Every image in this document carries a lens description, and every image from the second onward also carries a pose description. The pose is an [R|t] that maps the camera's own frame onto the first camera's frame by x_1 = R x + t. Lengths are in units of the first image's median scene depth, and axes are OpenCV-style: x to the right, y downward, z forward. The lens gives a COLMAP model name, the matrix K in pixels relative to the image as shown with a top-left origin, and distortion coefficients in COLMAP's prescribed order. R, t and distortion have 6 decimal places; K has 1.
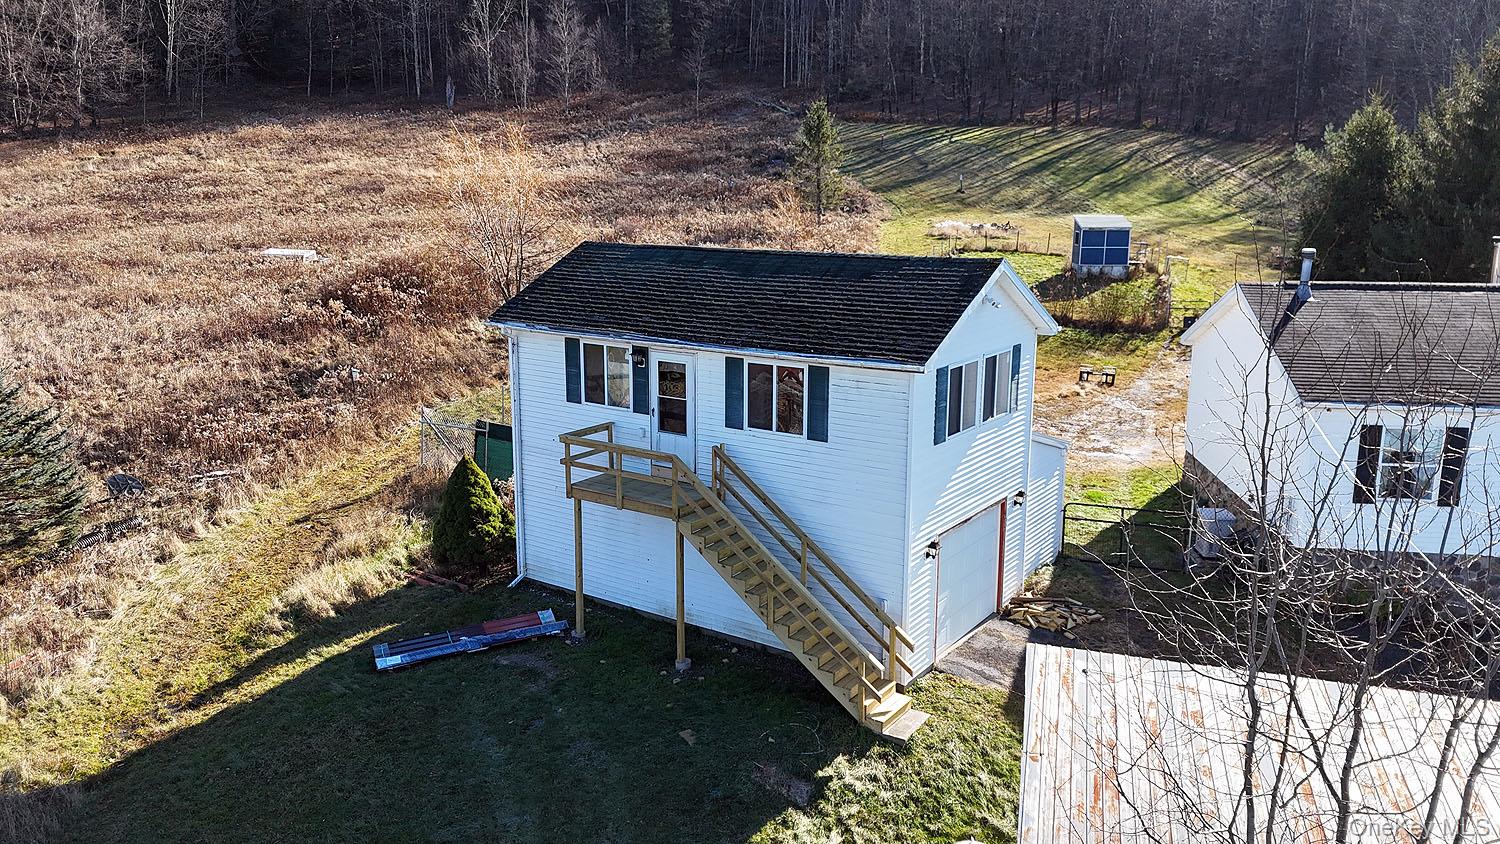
lens RADIAL K [[1100.1, 0, 751.8], [0, 1100.1, 417.7], [0, 0, 1]] dist [0.077536, -0.068626]
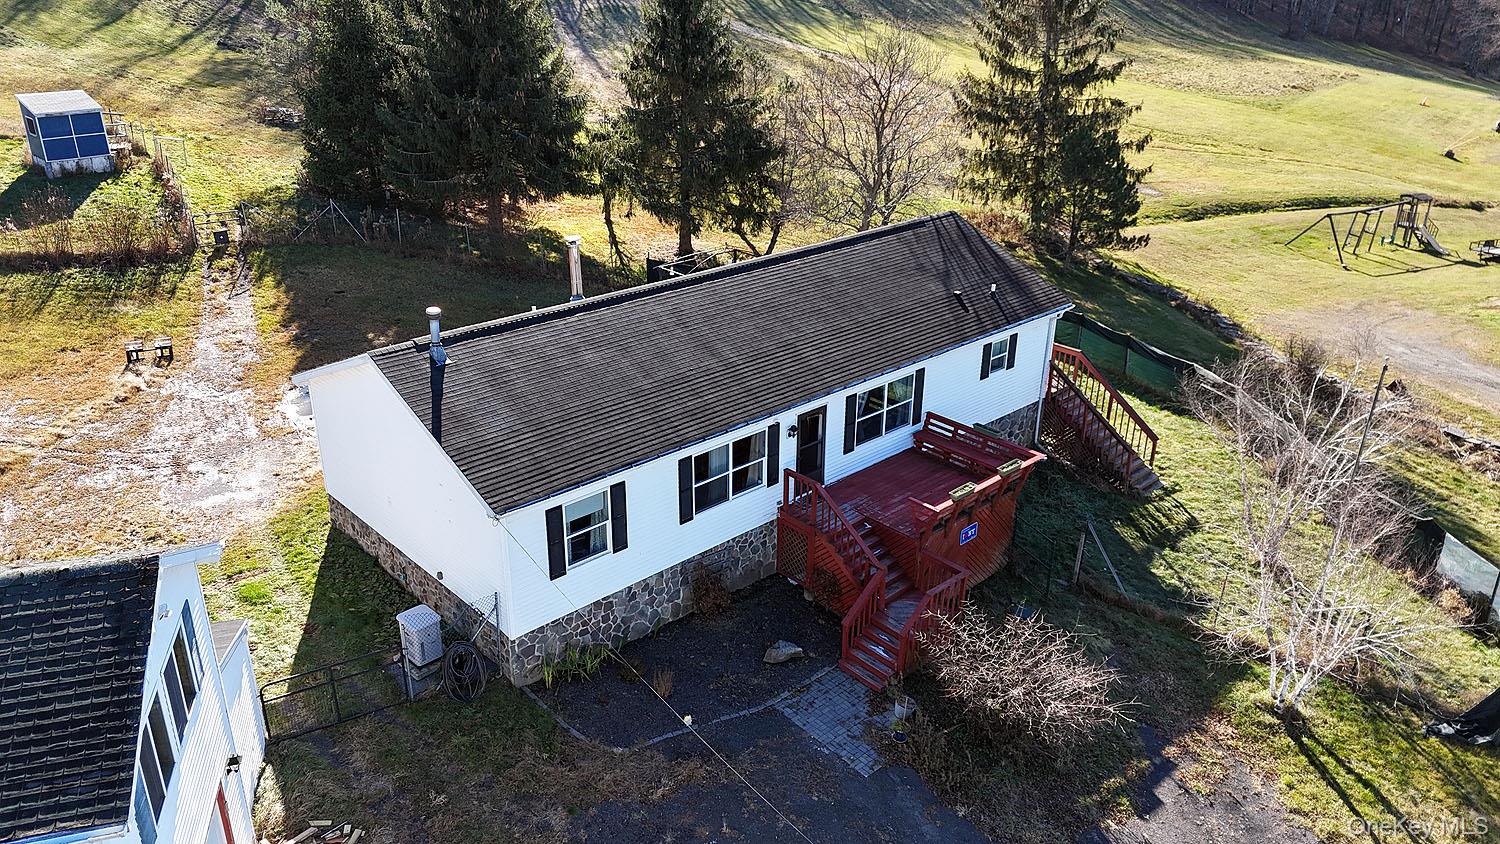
lens RADIAL K [[1100.1, 0, 751.8], [0, 1100.1, 417.7], [0, 0, 1]] dist [0.077536, -0.068626]
pose [[0.643842, -0.303234, 0.702507, -0.003165], [0.148285, 0.950162, 0.274231, -0.325179], [-0.750652, -0.072390, 0.656720, 0.227588]]
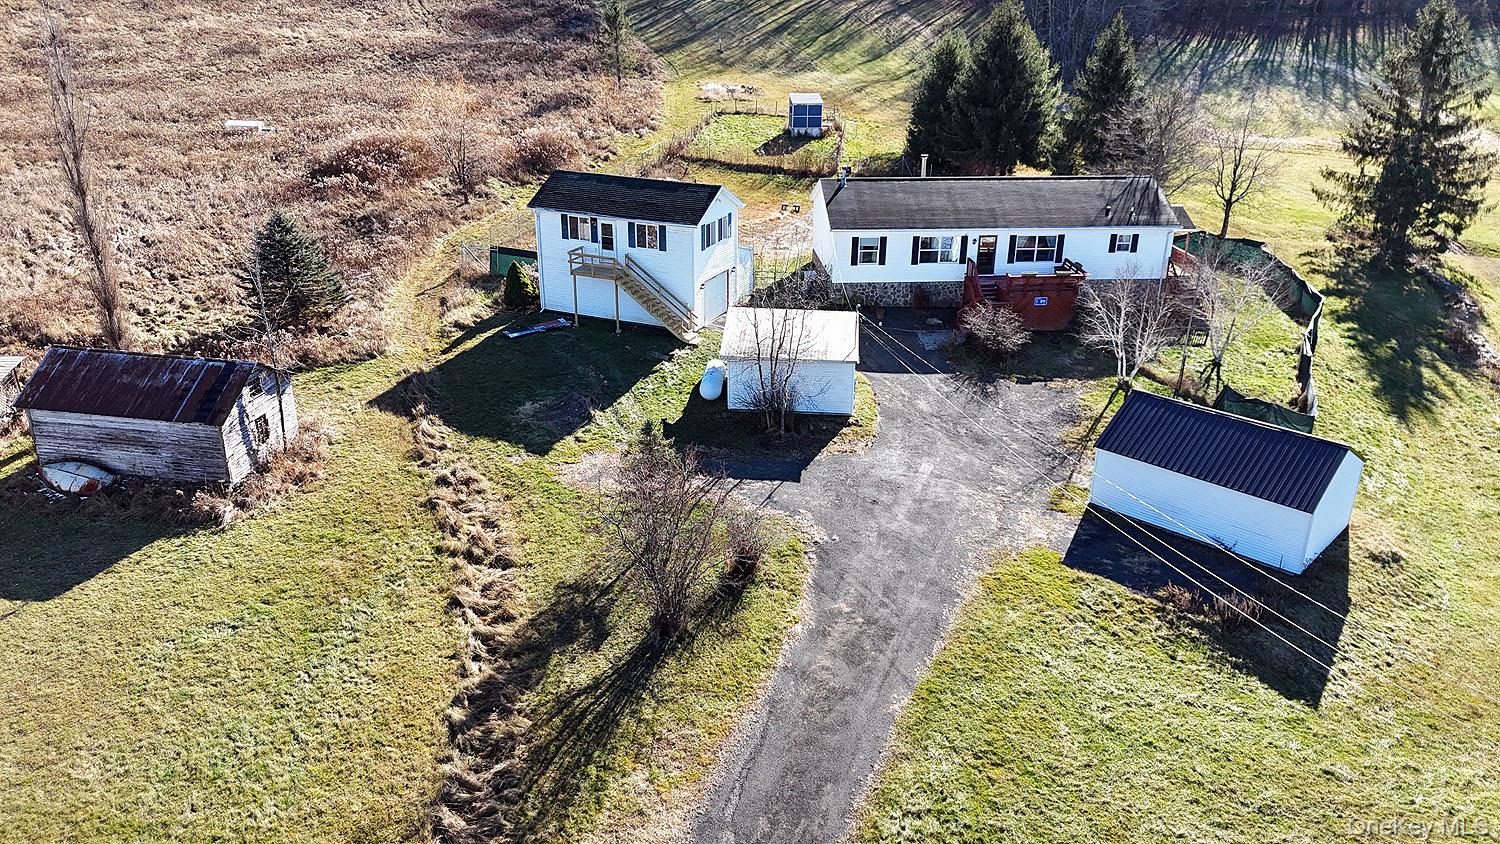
lens RADIAL K [[1100.1, 0, 751.8], [0, 1100.1, 417.7], [0, 0, 1]] dist [0.077536, -0.068626]
pose [[0.979673, -0.066576, 0.189229, -0.257535], [0.031739, 0.982881, 0.181488, -0.059707], [-0.198072, -0.171793, 0.965015, -1.722833]]
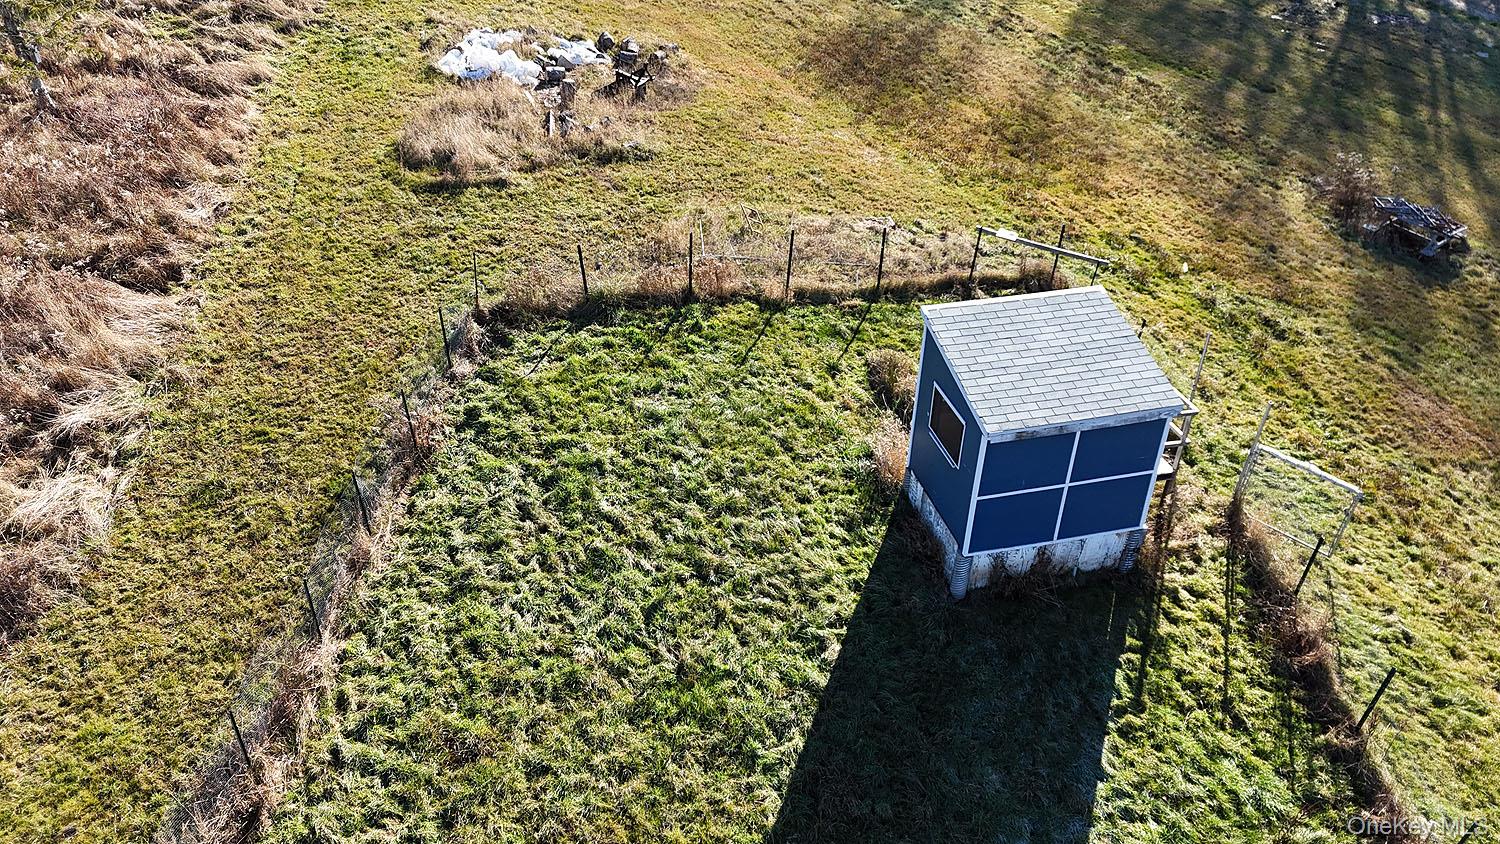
lens RADIAL K [[1100.1, 0, 751.8], [0, 1100.1, 417.7], [0, 0, 1]] dist [0.077536, -0.068626]
pose [[0.945248, -0.175729, 0.275000, 0.563208], [0.056454, 0.917992, 0.392561, -0.788733], [-0.321432, -0.355543, 0.877651, 2.419325]]
